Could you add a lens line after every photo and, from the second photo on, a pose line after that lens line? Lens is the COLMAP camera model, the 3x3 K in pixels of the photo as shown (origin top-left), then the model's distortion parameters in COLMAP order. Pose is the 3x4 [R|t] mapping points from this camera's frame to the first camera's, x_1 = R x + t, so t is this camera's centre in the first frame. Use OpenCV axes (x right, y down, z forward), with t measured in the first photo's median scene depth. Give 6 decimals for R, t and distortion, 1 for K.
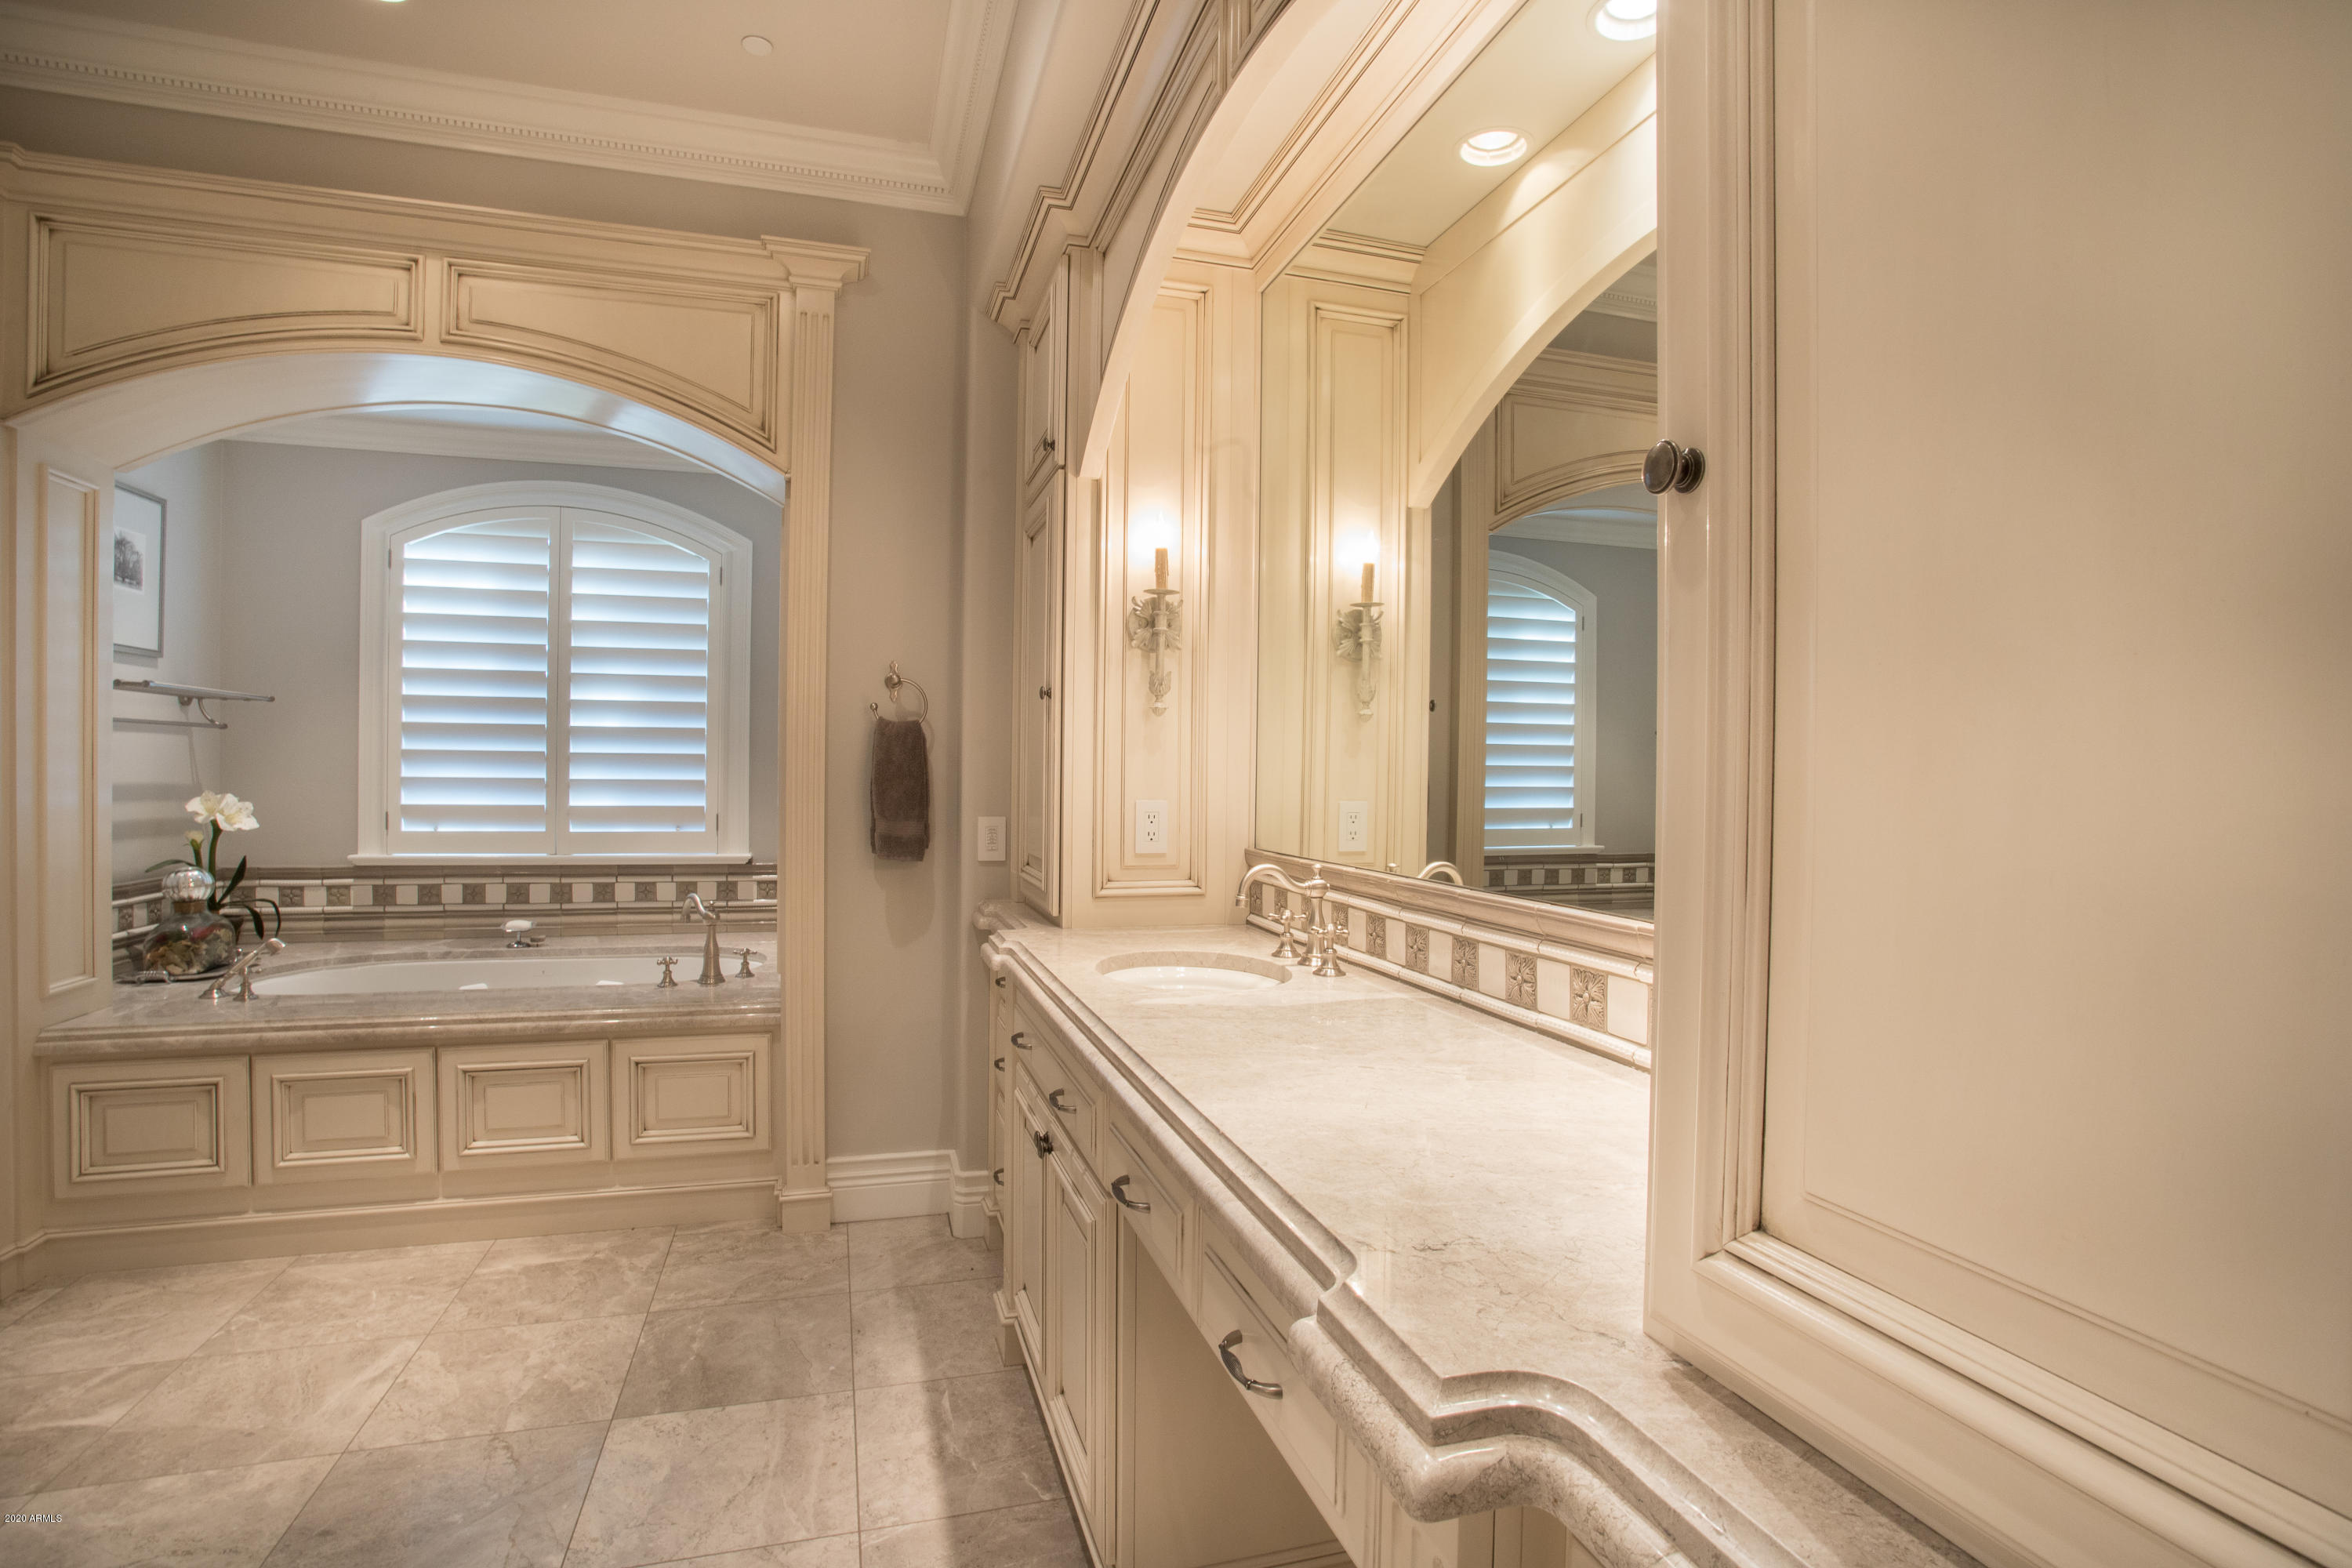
lens RADIAL K [[1147.7, 0, 1177.0], [0, 1147.7, 787.5], [0, 0, 1]] dist [-0.076968, 0.032694]
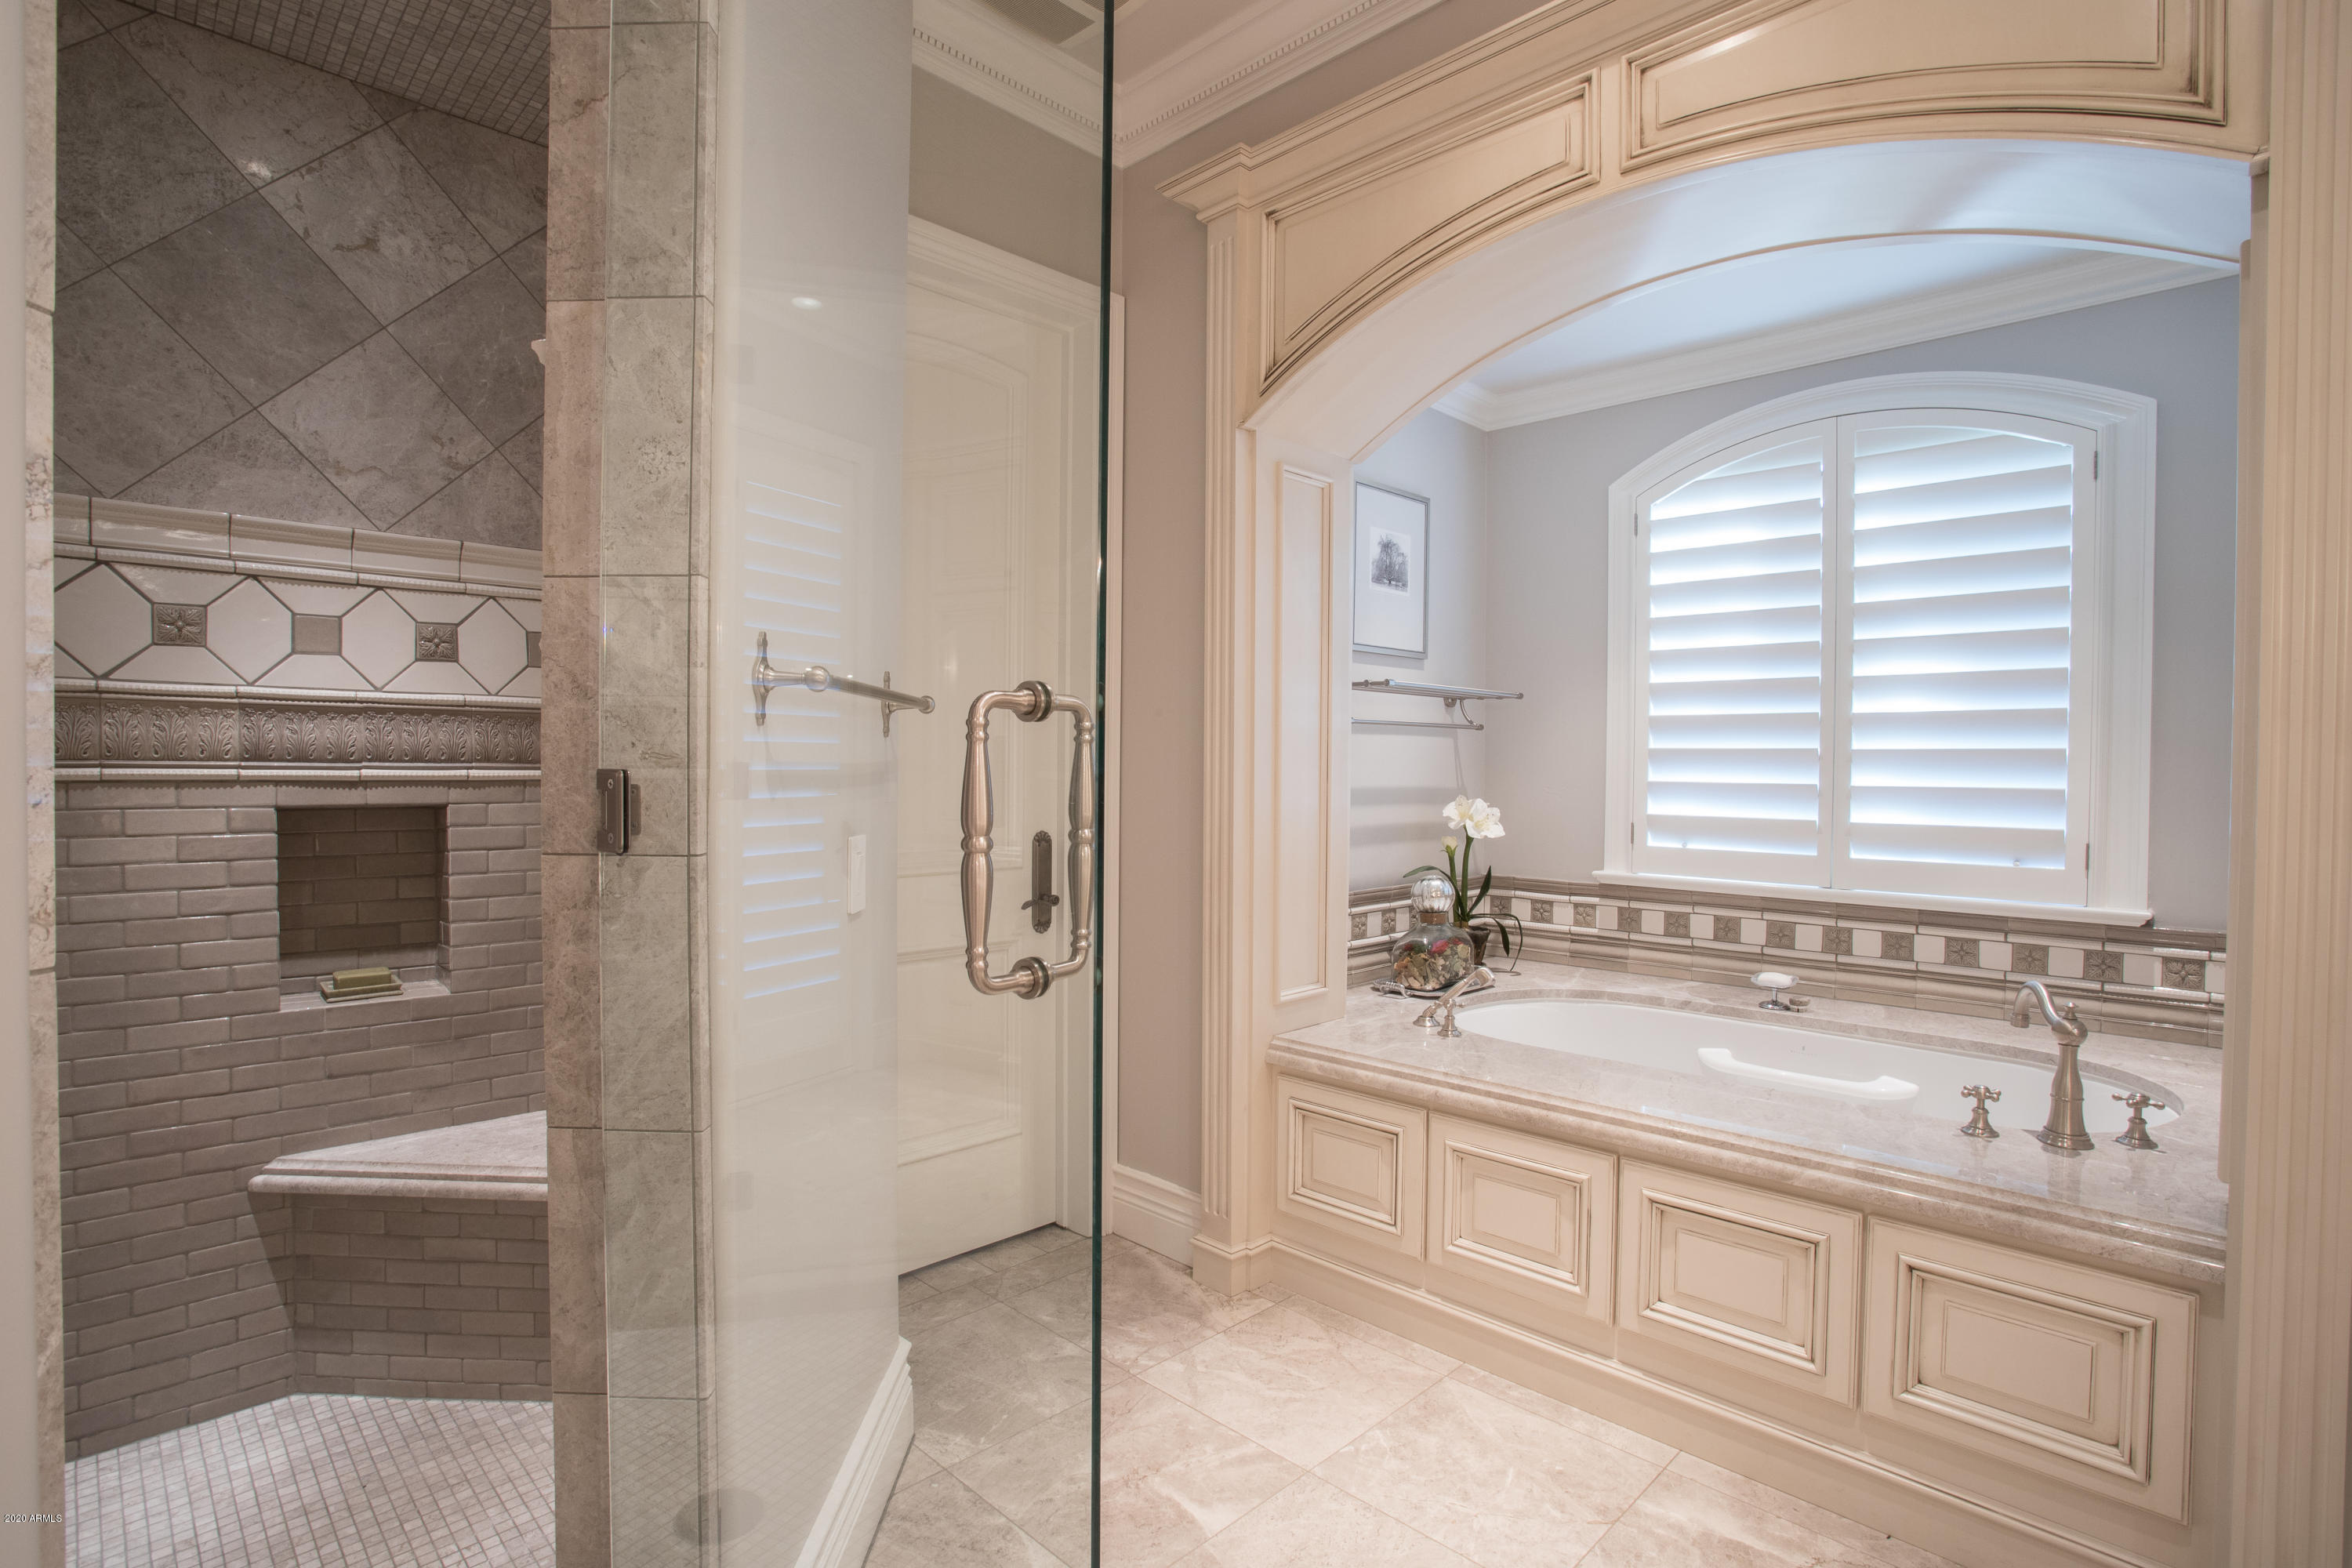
lens RADIAL K [[1147.7, 0, 1177.0], [0, 1147.7, 787.5], [0, 0, 1]] dist [-0.076968, 0.032694]
pose [[0.474081, 0.009010, -0.880435, -0.133889], [-0.012270, 0.999918, 0.003626, -0.004544], [0.880395, 0.009084, 0.474153, 0.335790]]
